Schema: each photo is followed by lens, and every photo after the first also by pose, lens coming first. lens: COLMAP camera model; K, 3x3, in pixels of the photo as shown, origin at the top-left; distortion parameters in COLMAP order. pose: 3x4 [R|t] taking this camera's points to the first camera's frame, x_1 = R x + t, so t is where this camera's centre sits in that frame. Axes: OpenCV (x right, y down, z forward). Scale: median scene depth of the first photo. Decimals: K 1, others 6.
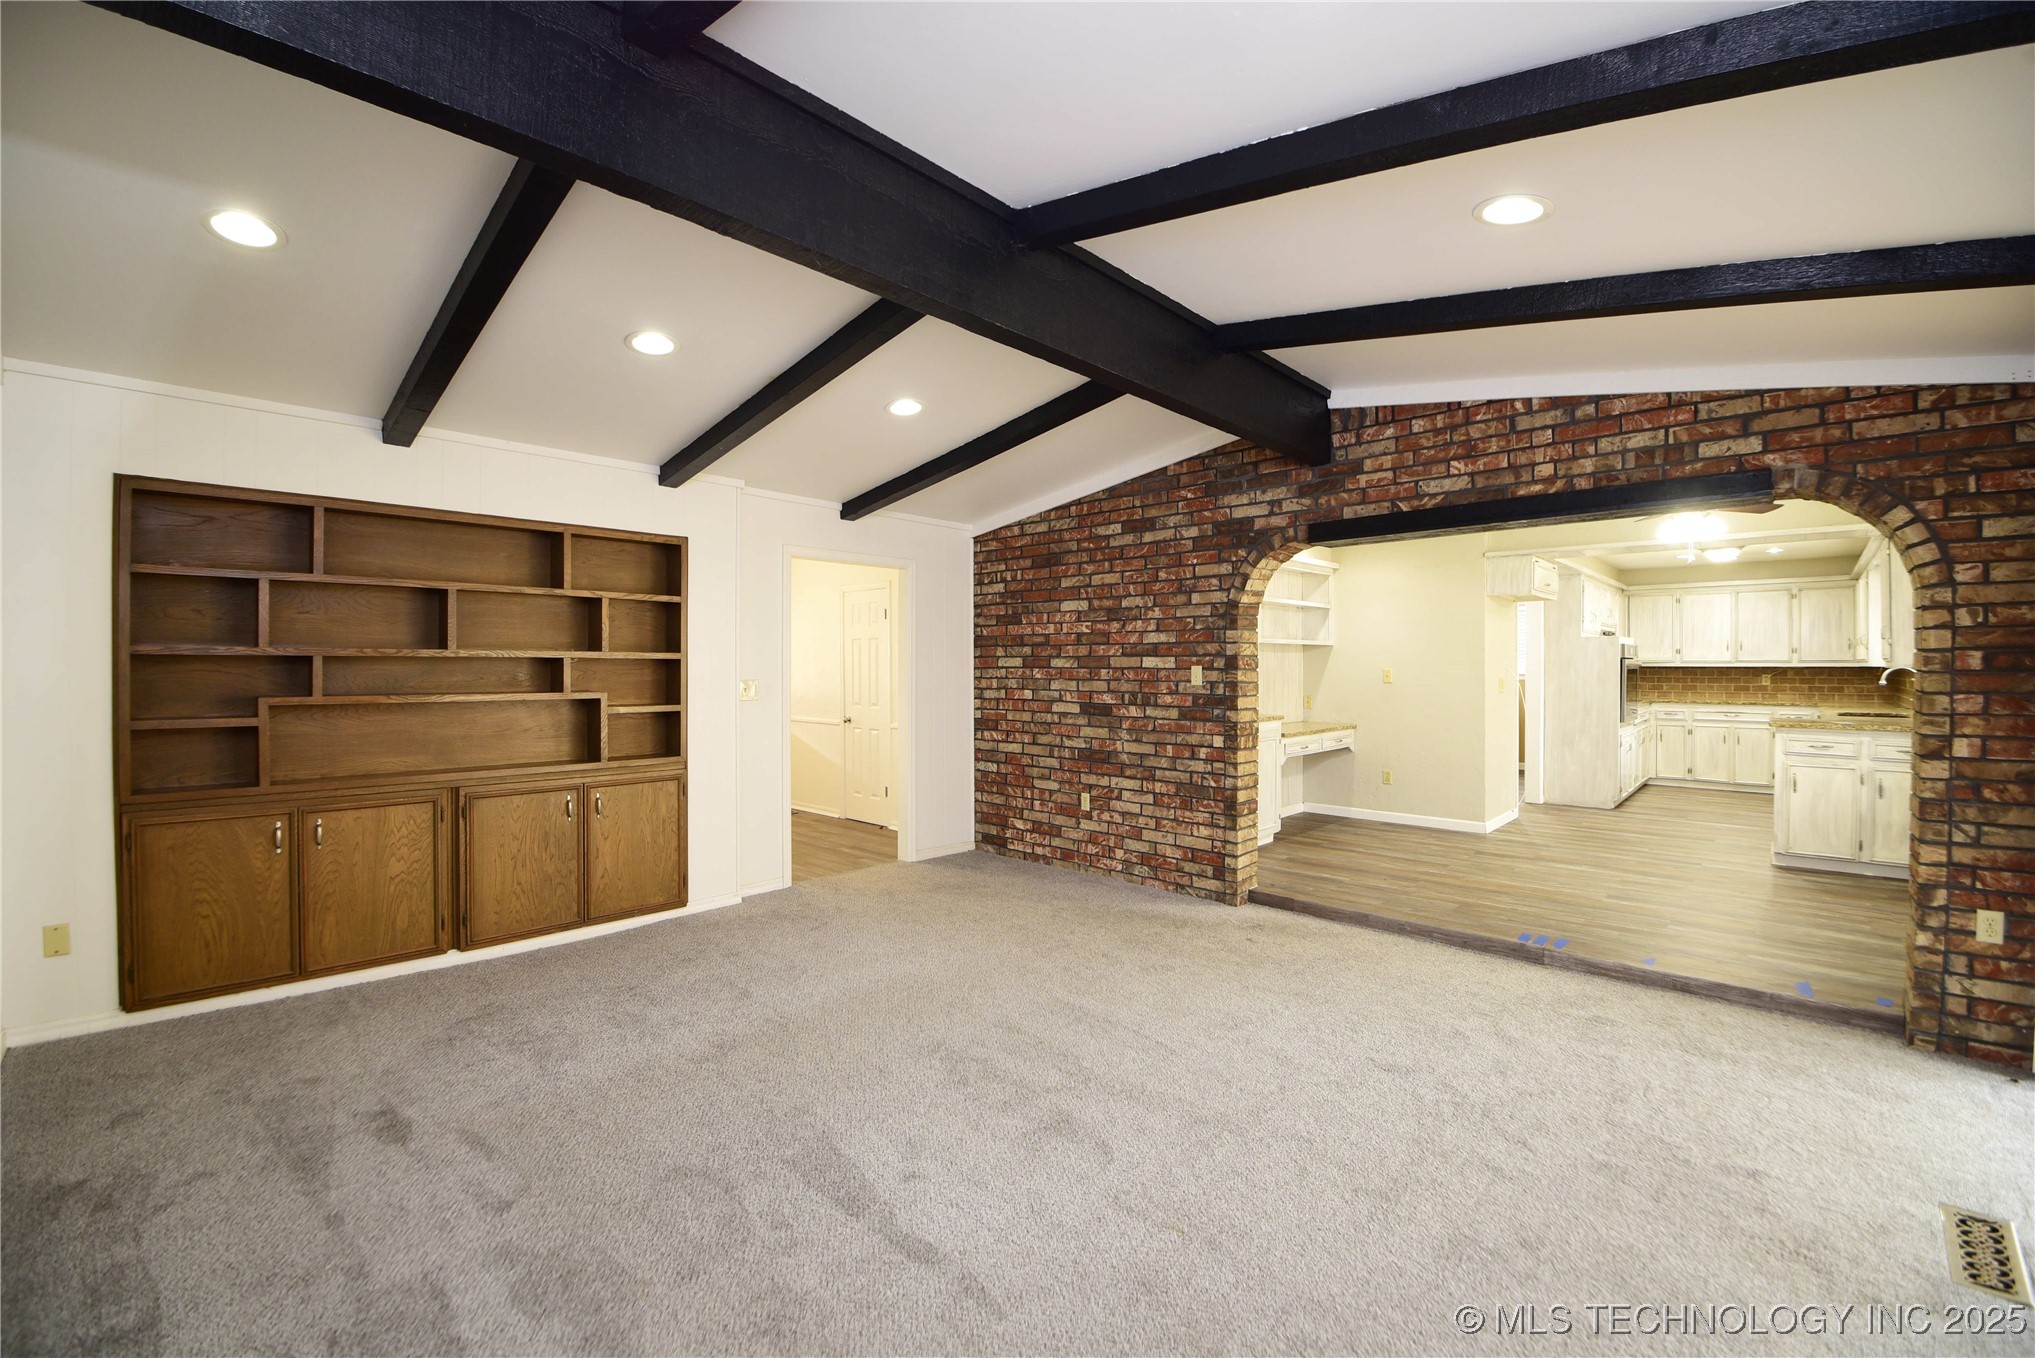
lens RADIAL K [[838.0, 0, 1019.3], [0, 838.0, 667.1], [0, 0, 1]] dist [-0.021587, -0.009886]
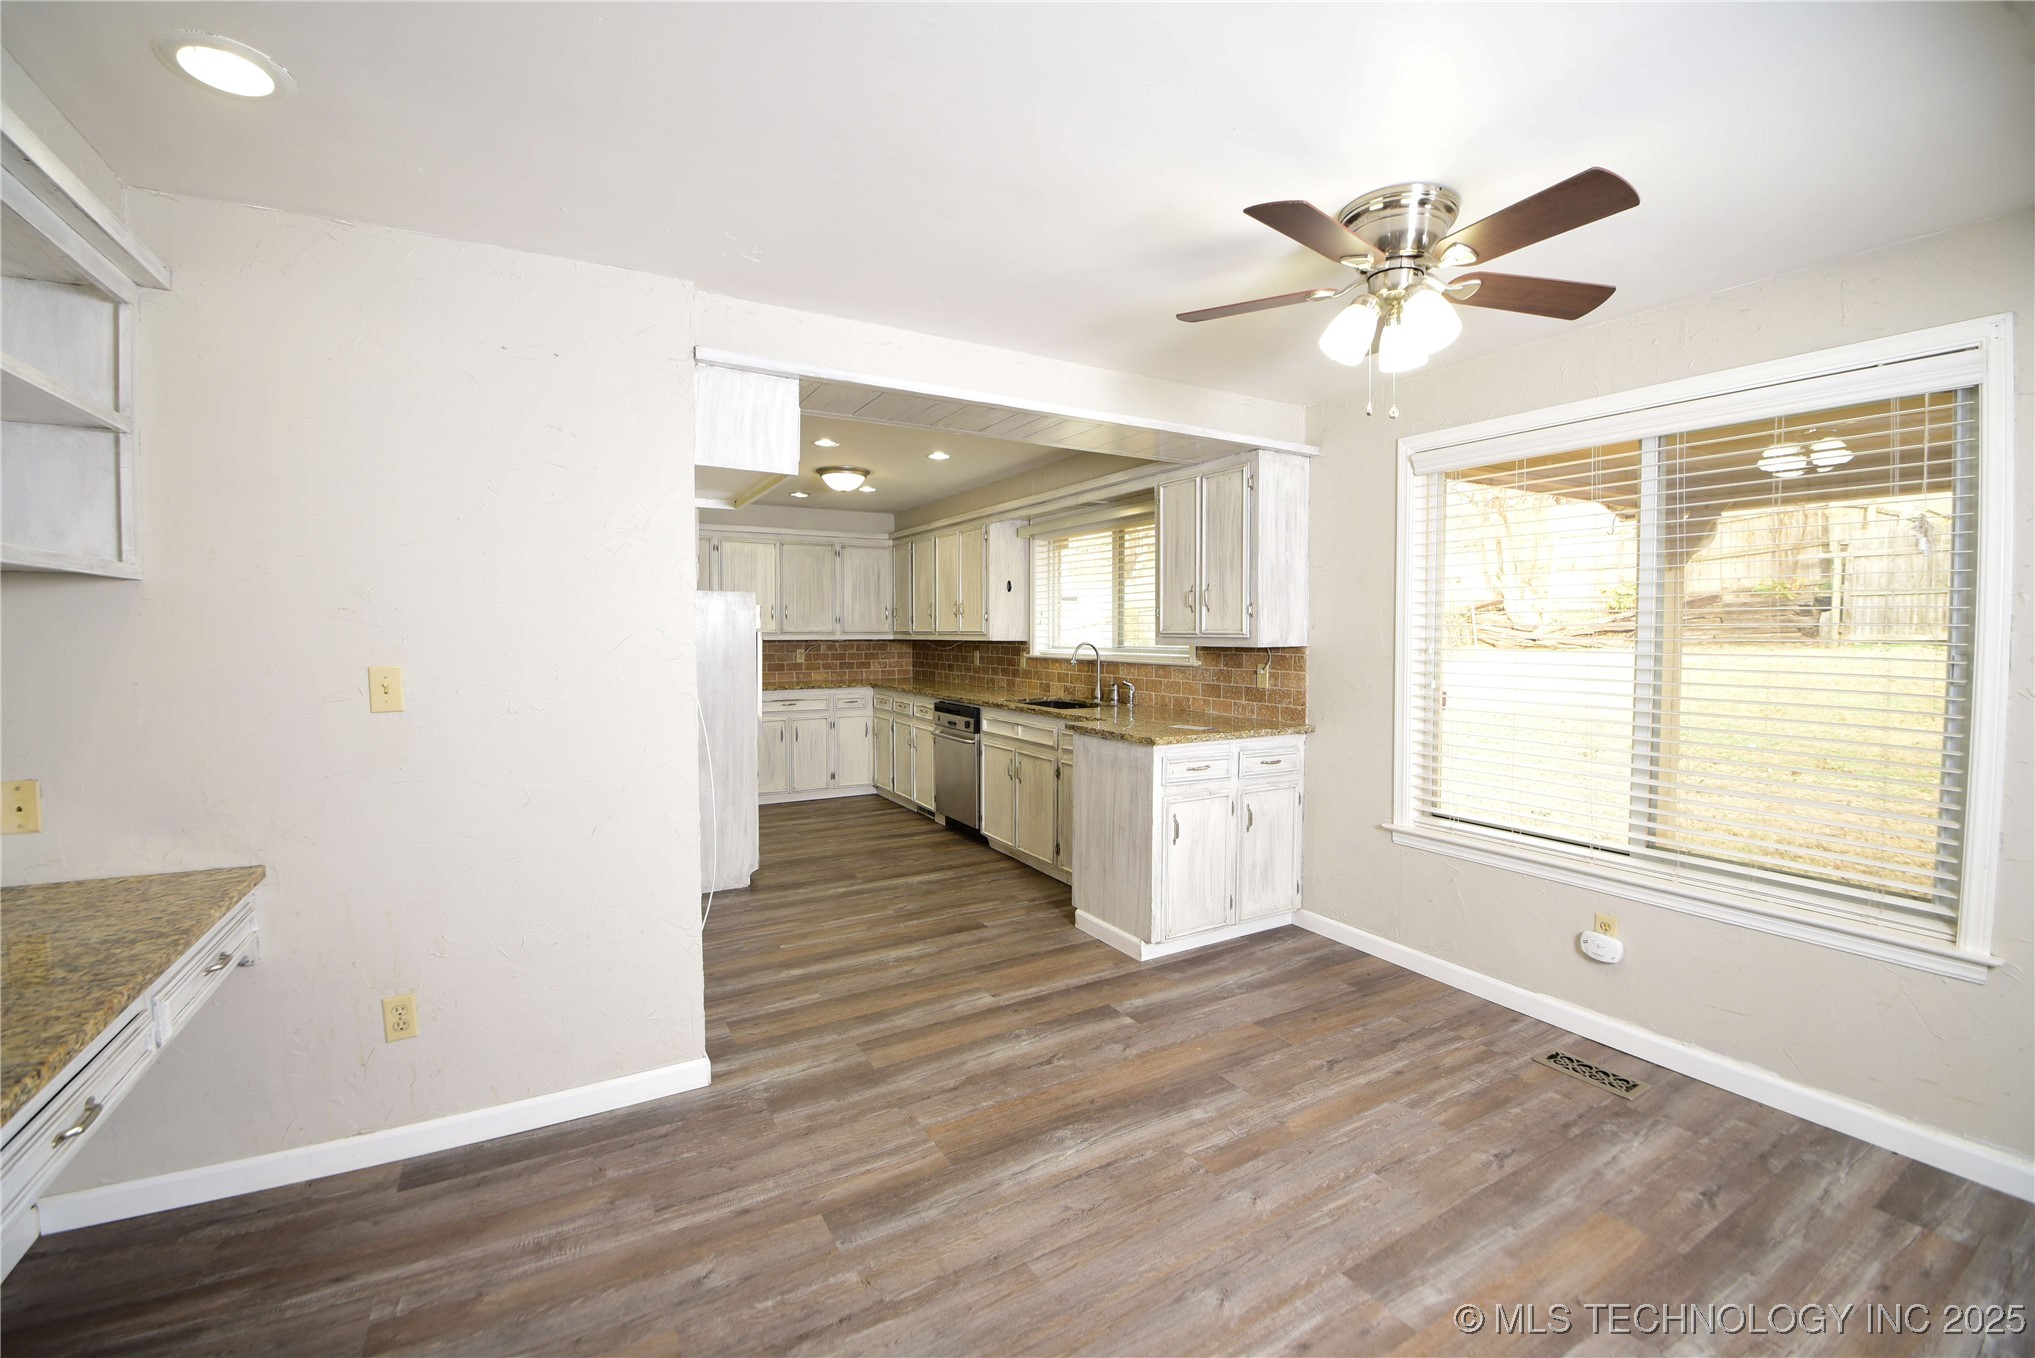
lens RADIAL K [[838.0, 0, 1019.3], [0, 838.0, 667.1], [0, 0, 1]] dist [-0.021587, -0.009886]
pose [[0.277457, -0.040451, 0.959886, 0.186593], [0.002087, 0.999136, 0.041502, -0.007641], [-0.960736, -0.009512, 0.277302, 0.592062]]
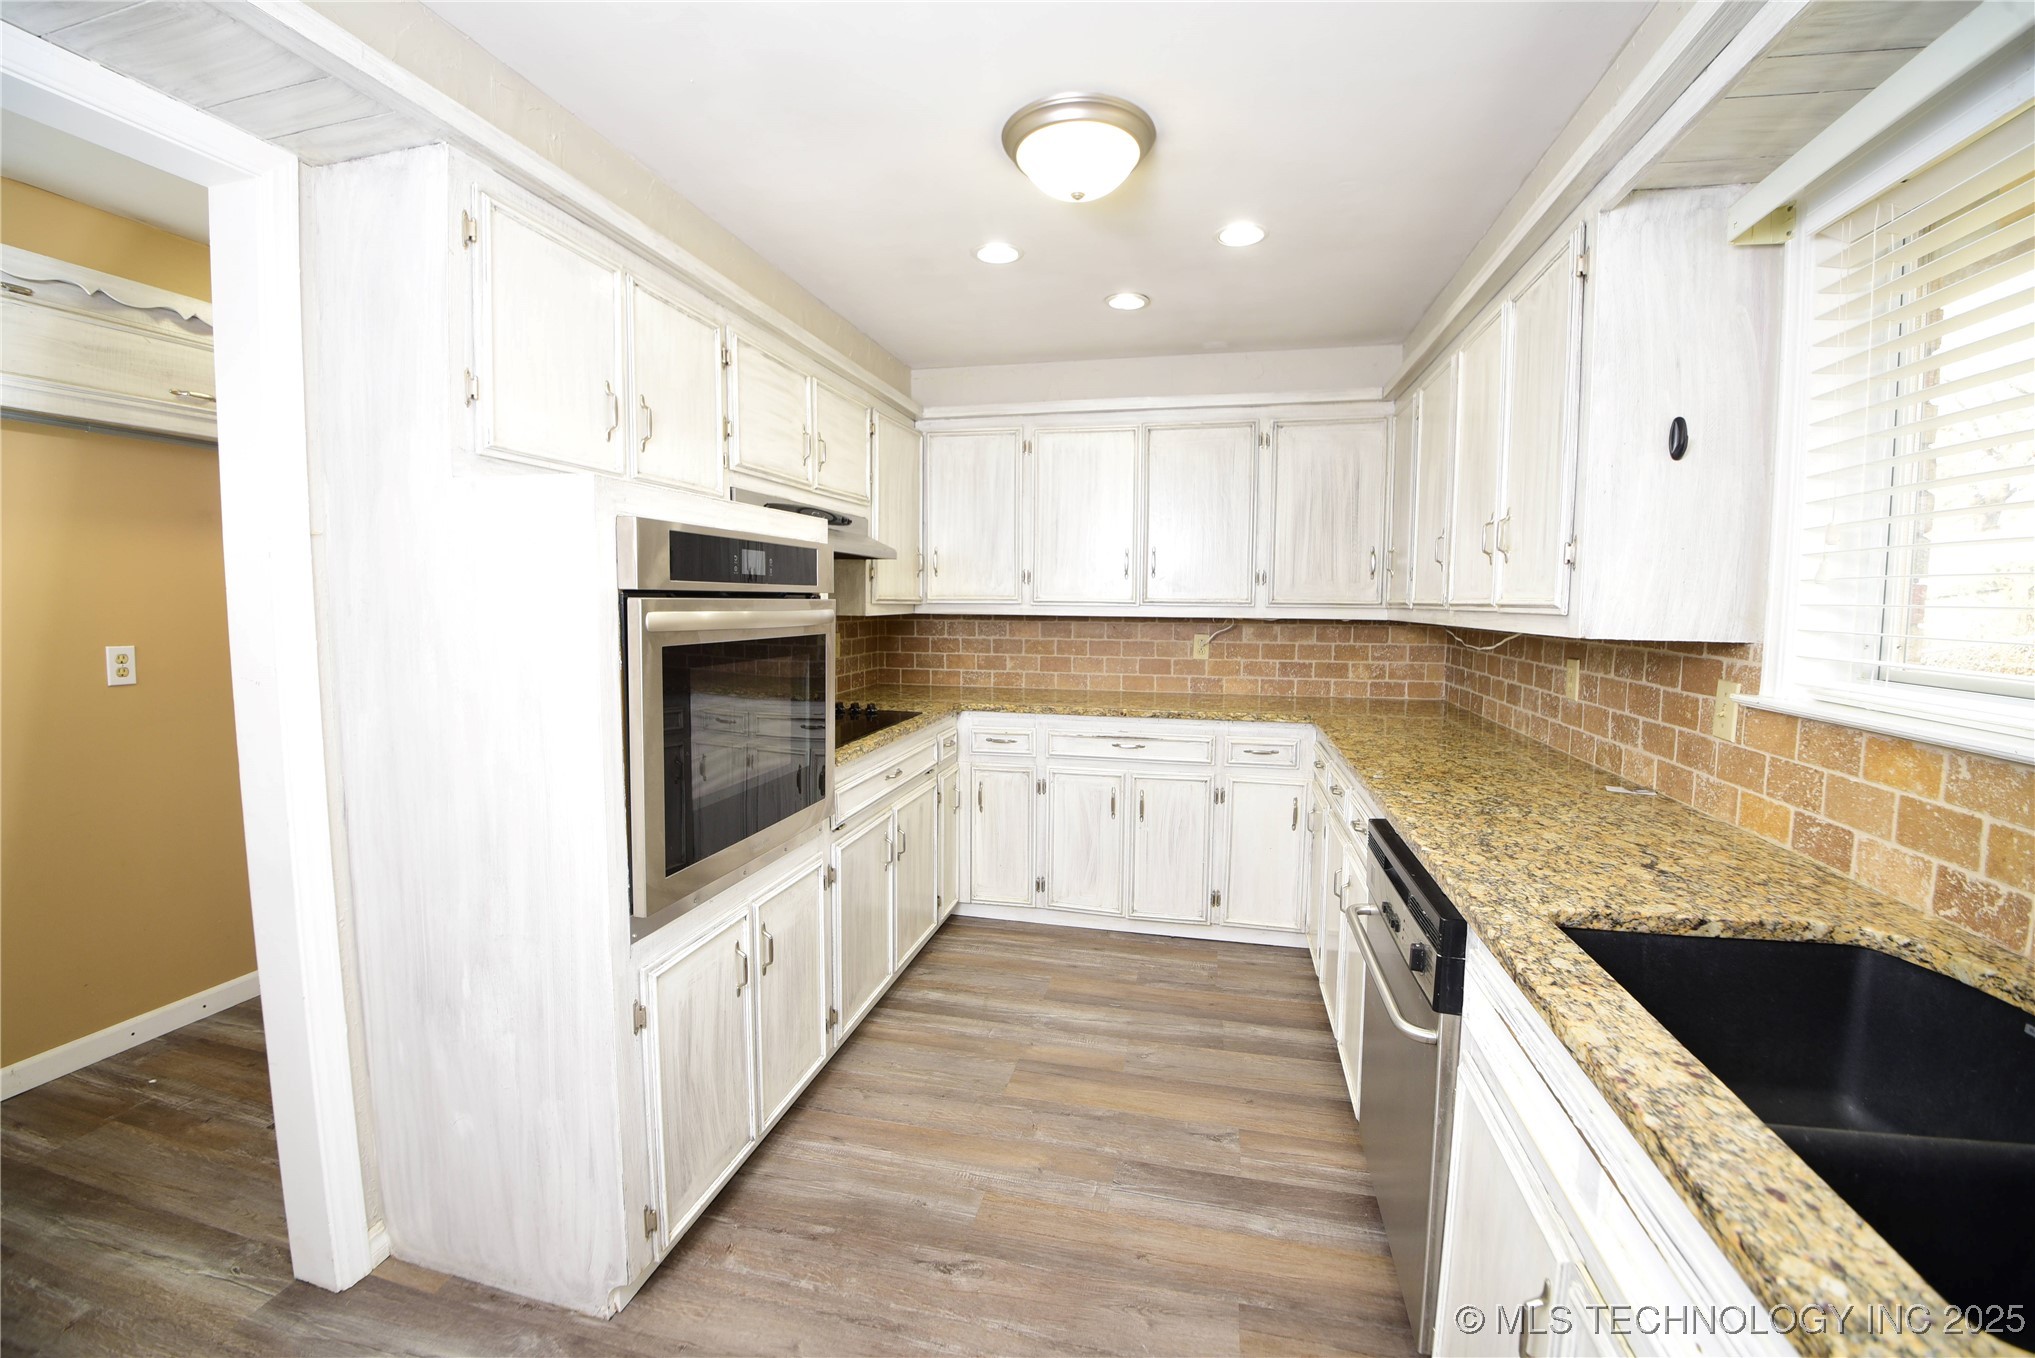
lens RADIAL K [[838.0, 0, 1019.3], [0, 838.0, 667.1], [0, 0, 1]] dist [-0.021587, -0.009886]
pose [[0.857586, -0.034867, 0.513157, 0.641221], [-0.006573, 0.996875, 0.078719, -0.008369], [-0.514298, -0.070881, 0.854677, 0.711259]]
